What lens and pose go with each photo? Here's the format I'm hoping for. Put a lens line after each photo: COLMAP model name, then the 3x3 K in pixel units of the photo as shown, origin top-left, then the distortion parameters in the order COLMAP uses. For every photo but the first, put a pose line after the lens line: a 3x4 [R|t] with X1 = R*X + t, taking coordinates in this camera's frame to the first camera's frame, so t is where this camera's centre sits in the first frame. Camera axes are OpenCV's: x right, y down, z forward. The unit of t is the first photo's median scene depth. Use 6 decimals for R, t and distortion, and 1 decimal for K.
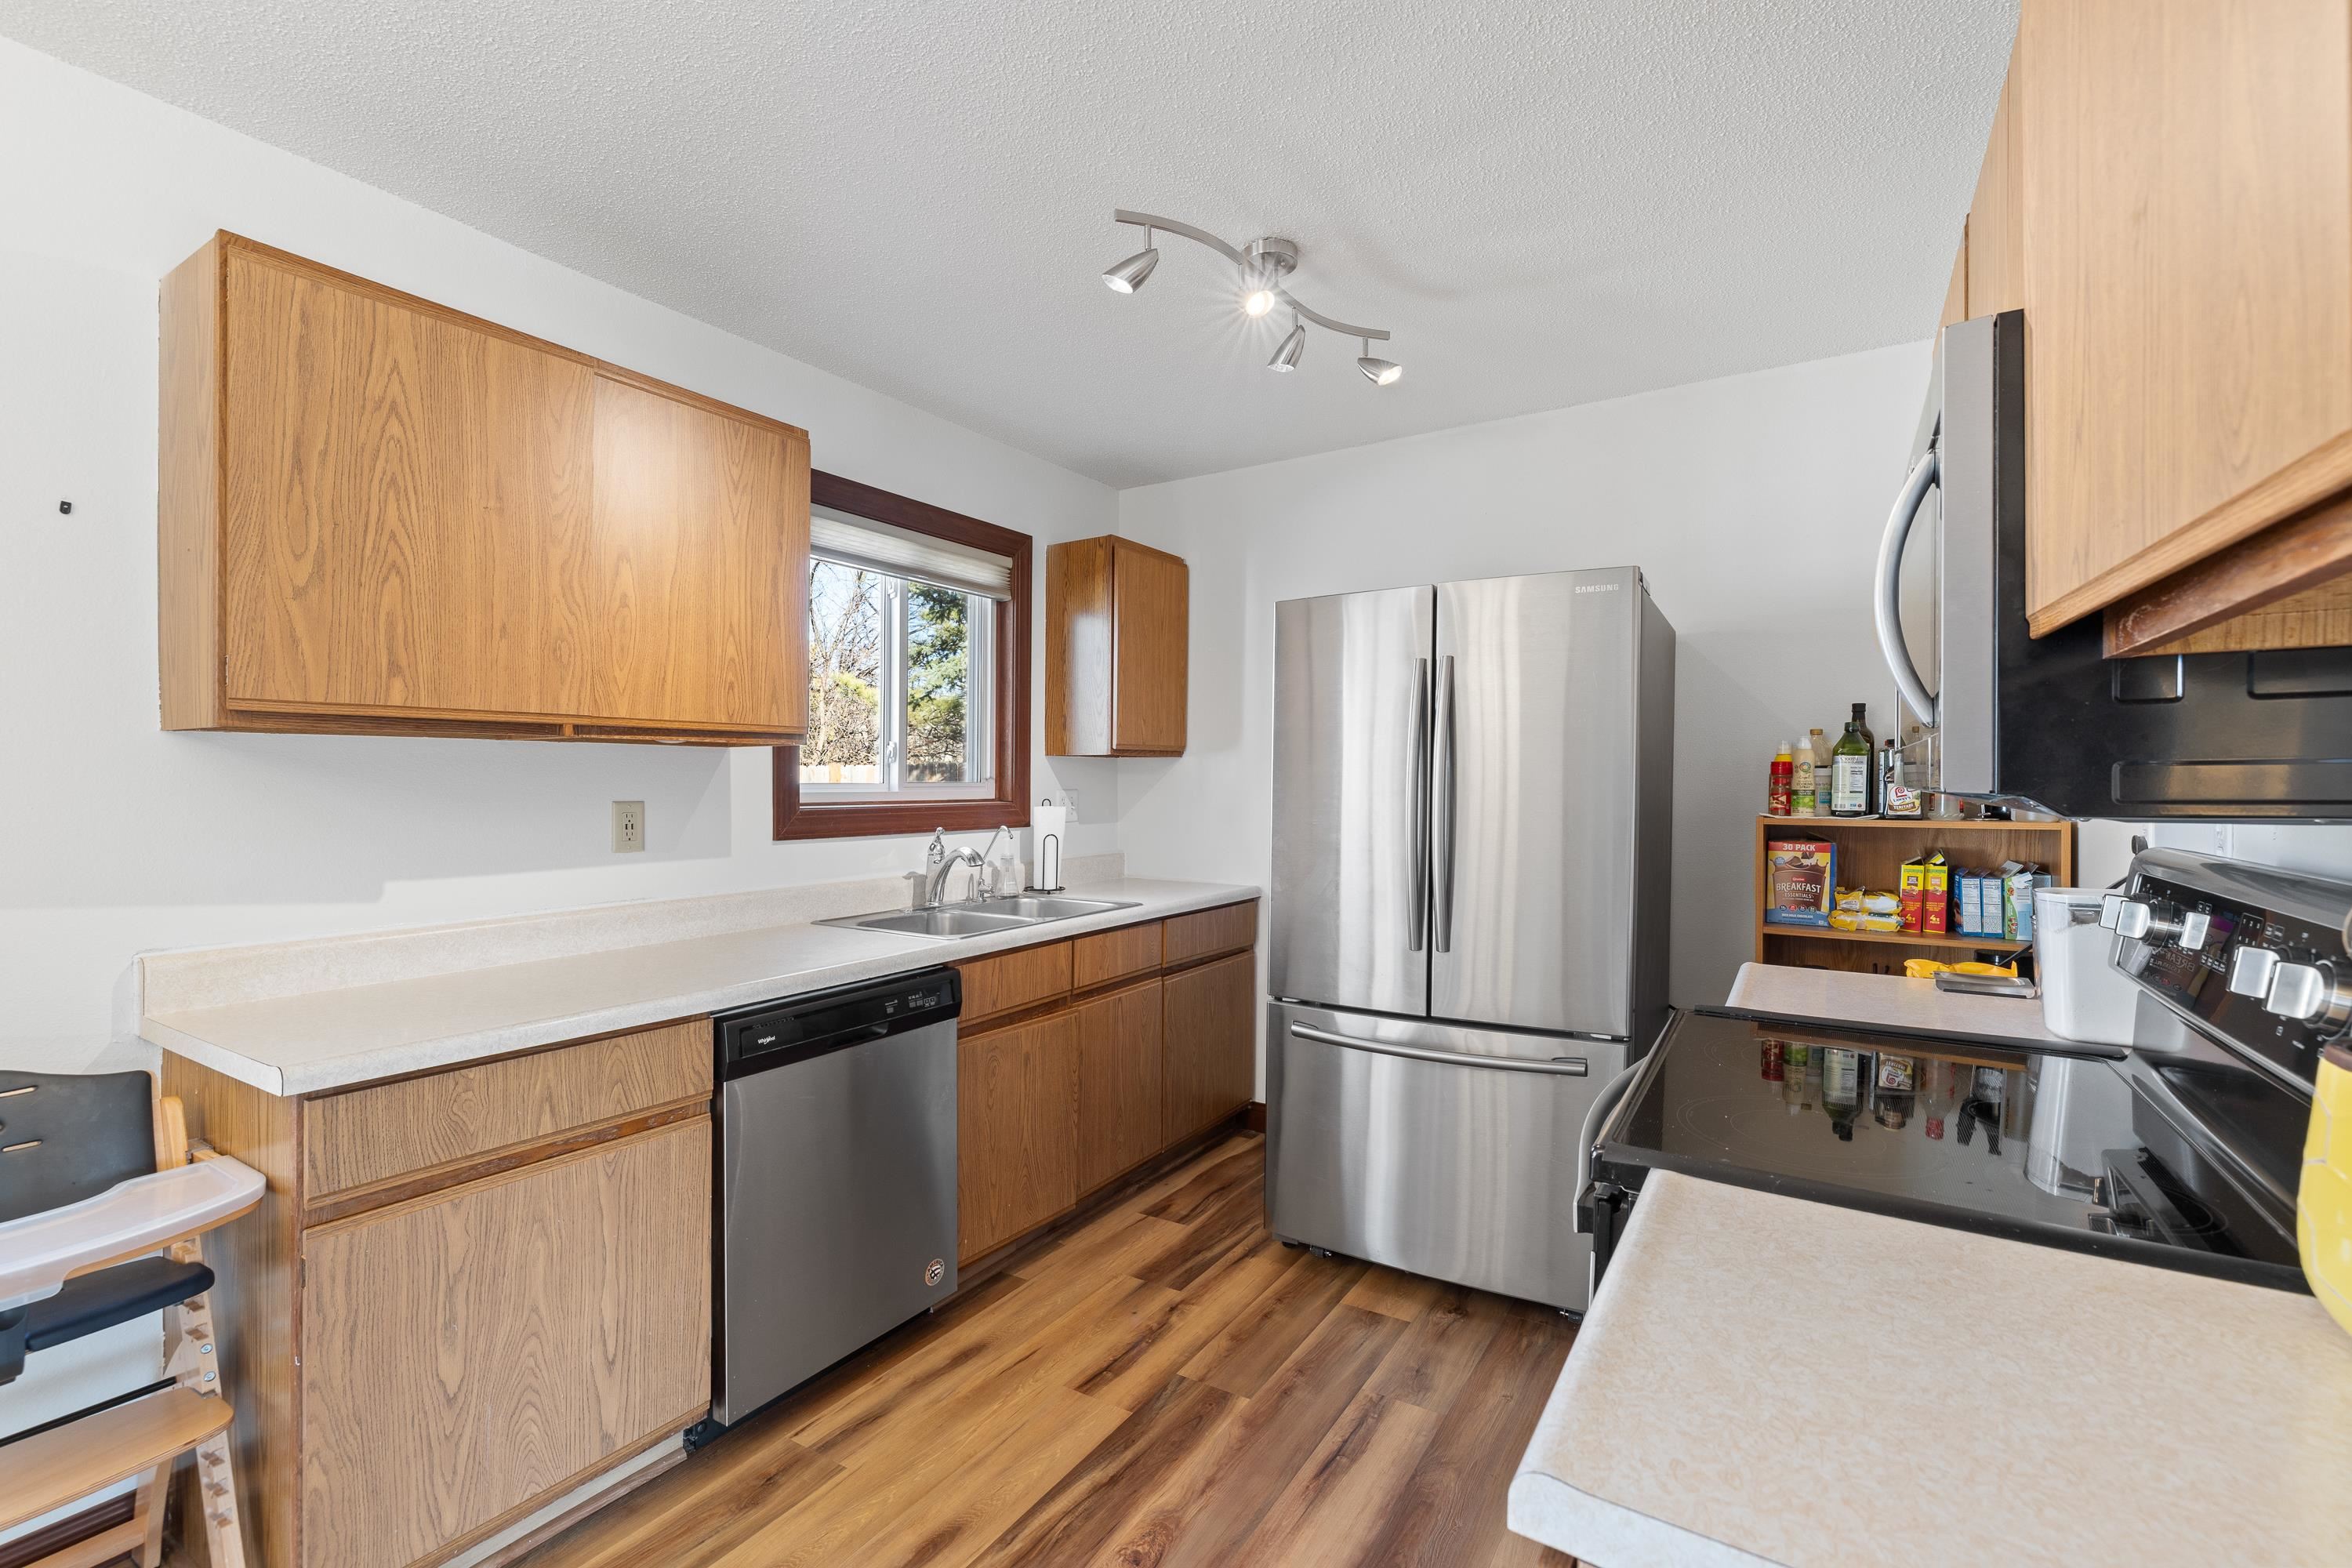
lens RADIAL K [[1016.8, 0, 1187.2], [0, 1016.8, 778.3], [0, 0, 1]] dist [-0.000088, 0.000973]
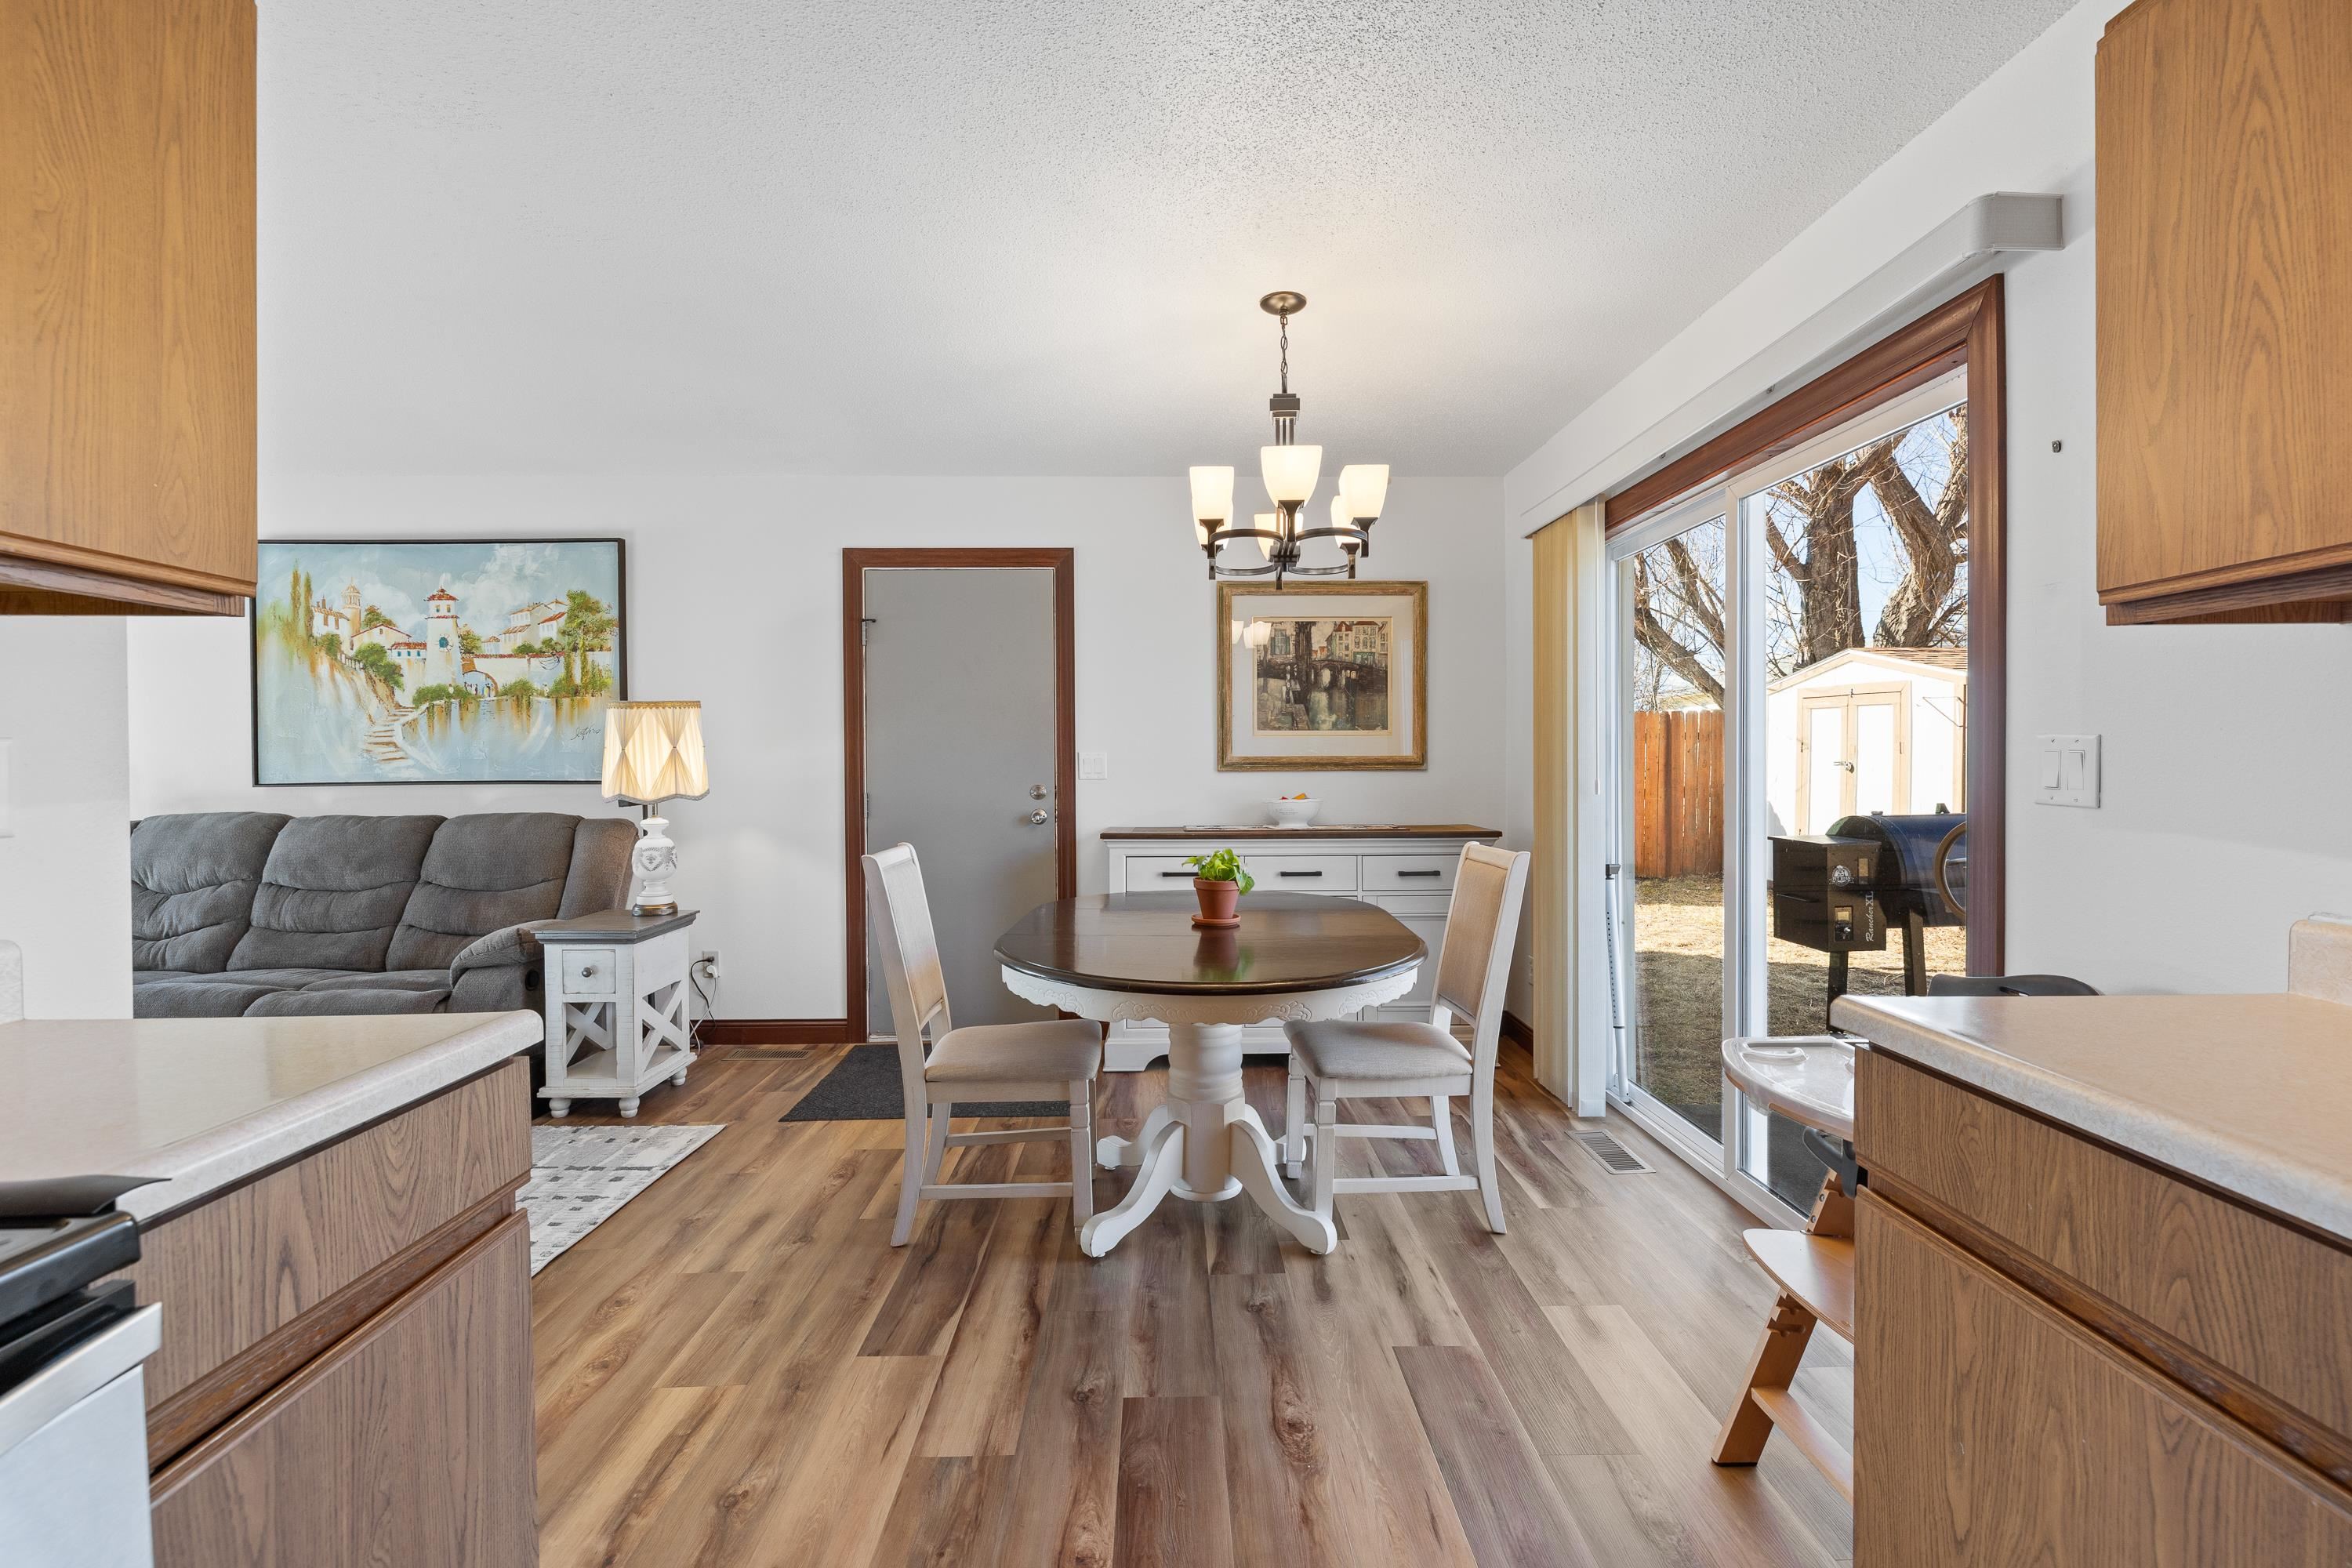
lens RADIAL K [[1023.8, 0, 1193.1], [0, 1023.8, 756.5], [0, 0, 1]] dist [-0.000929, 0.000697]
pose [[-0.835373, 0.004661, -0.549664, 0.083416], [0.007586, 0.999967, -0.003050, 0.033324], [0.549631, -0.006718, -0.835381, 0.846535]]
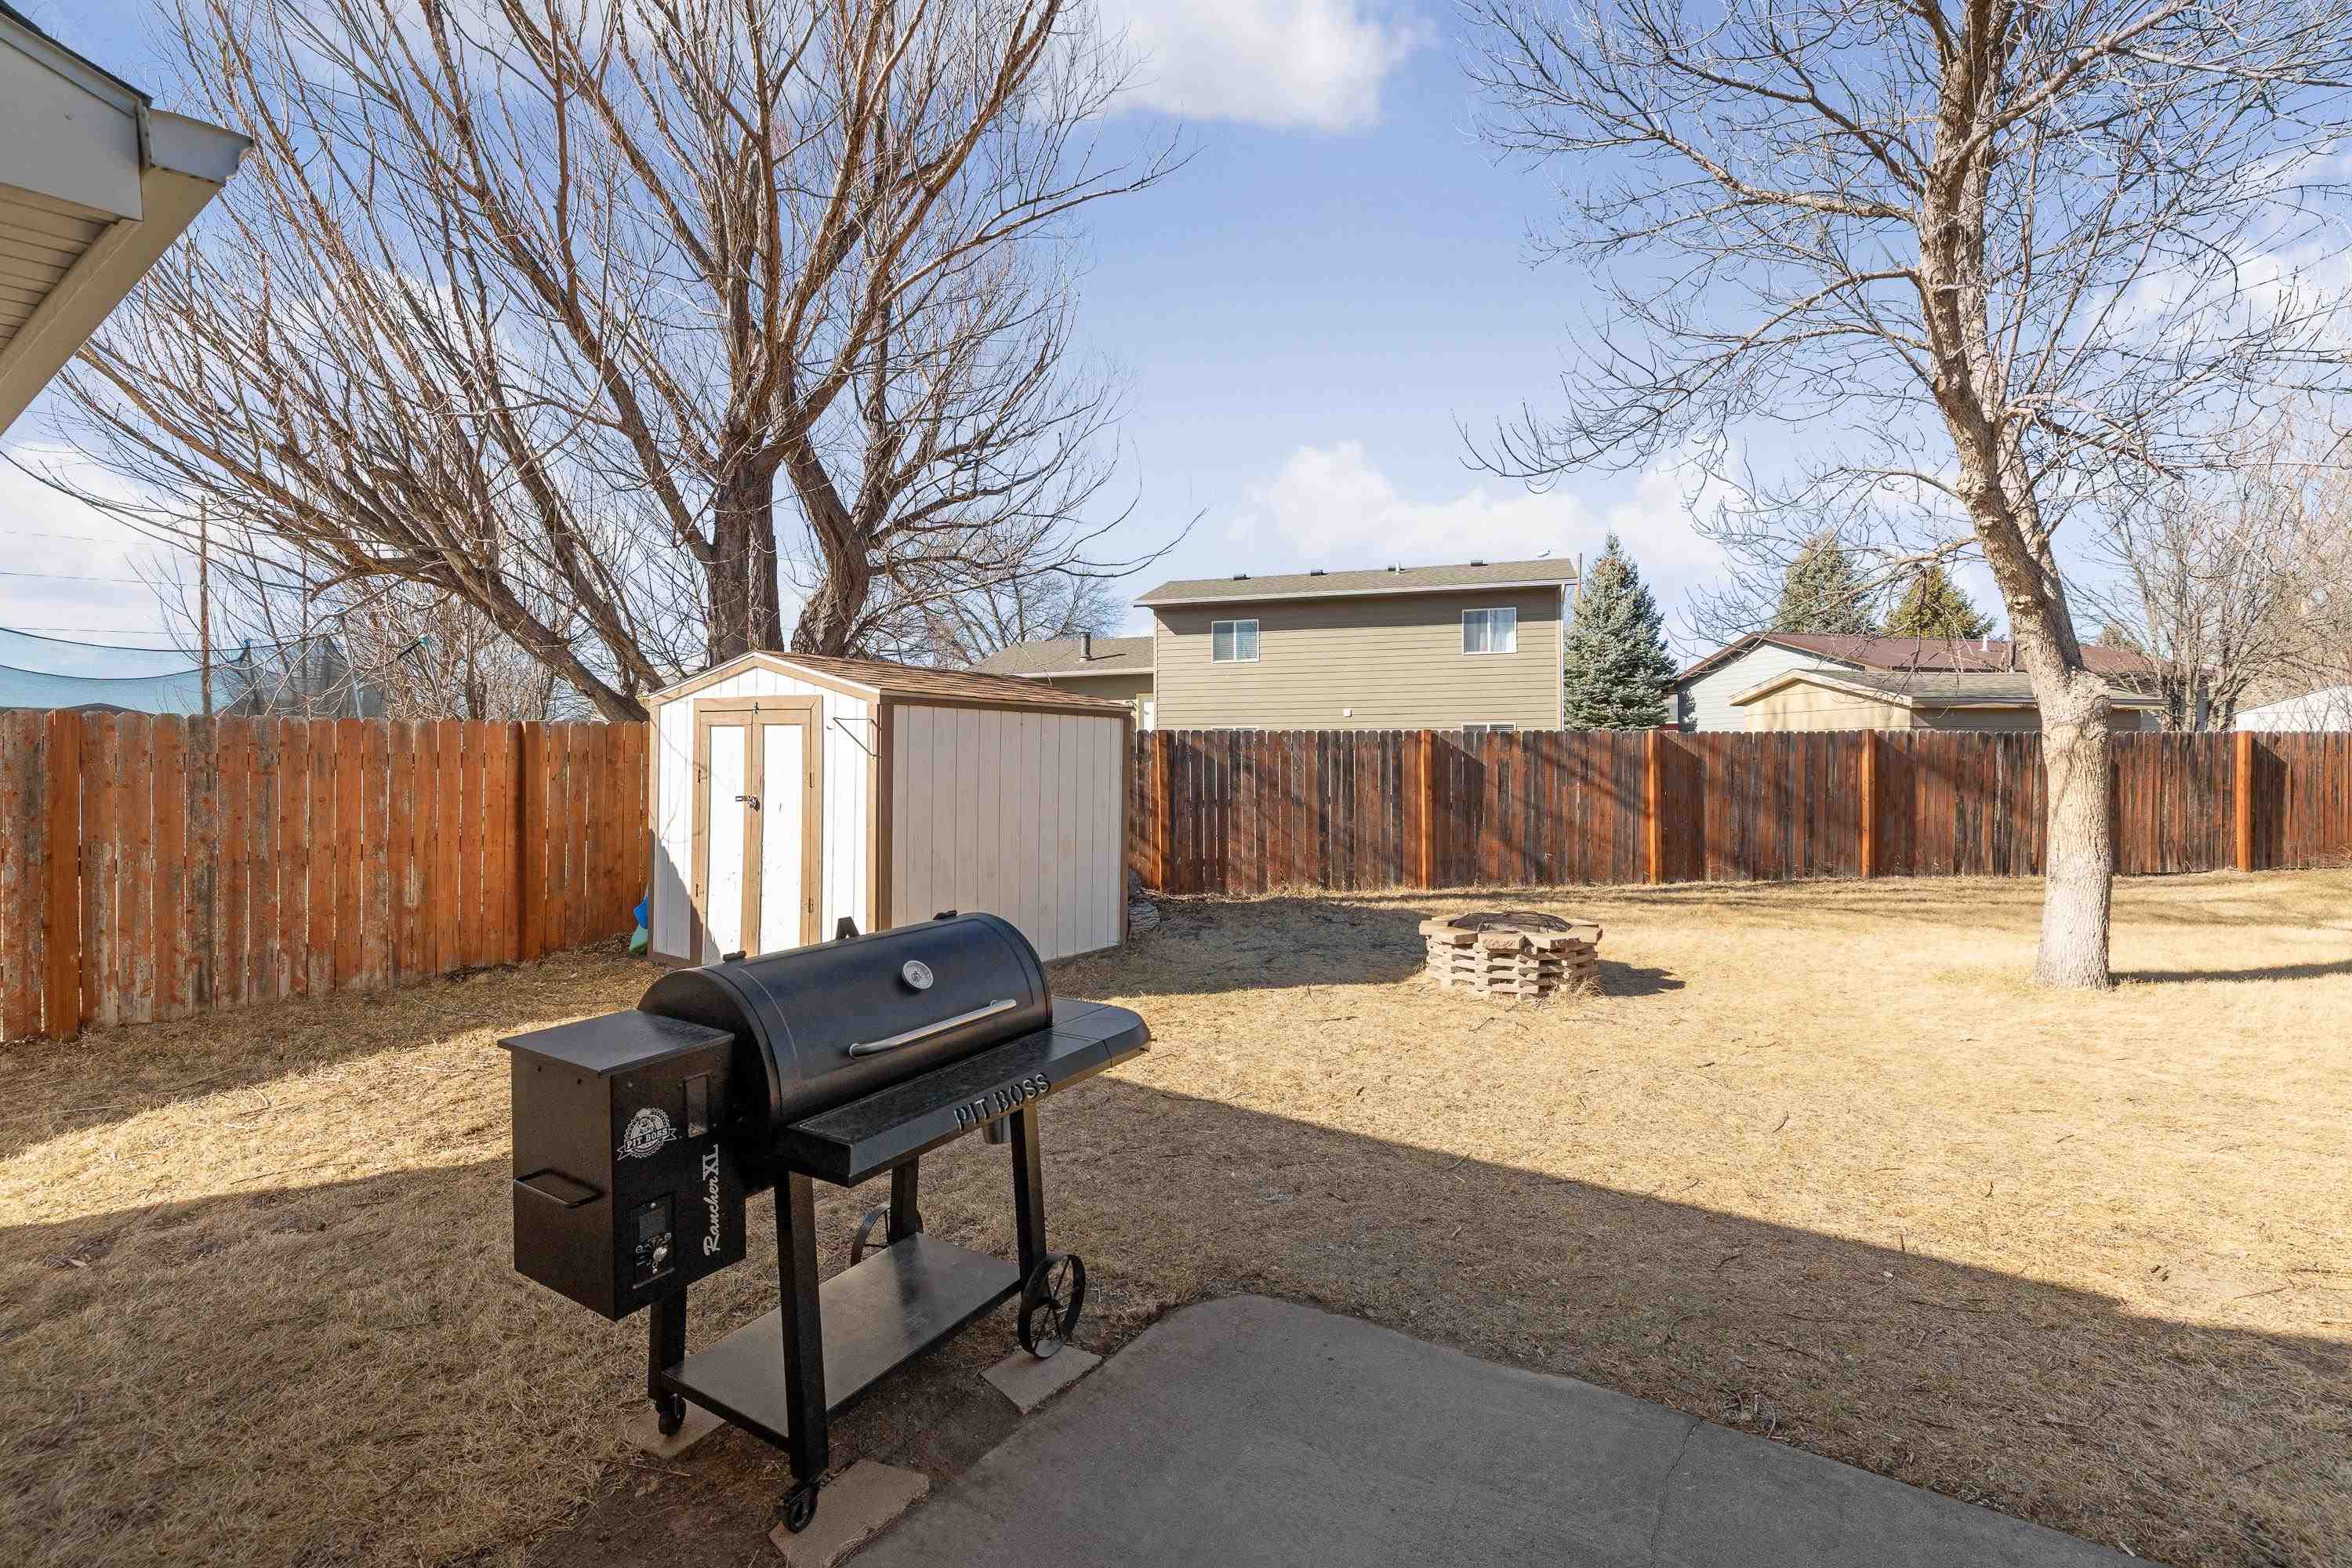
lens RADIAL K [[1023.8, 0, 1193.1], [0, 1023.8, 756.5], [0, 0, 1]] dist [-0.000929, 0.000697]
pose [[-0.041662, -0.001357, -0.999131, -1.101326], [0.004869, 0.999987, -0.001562, -0.042006], [0.999120, -0.004930, -0.041655, 0.418468]]
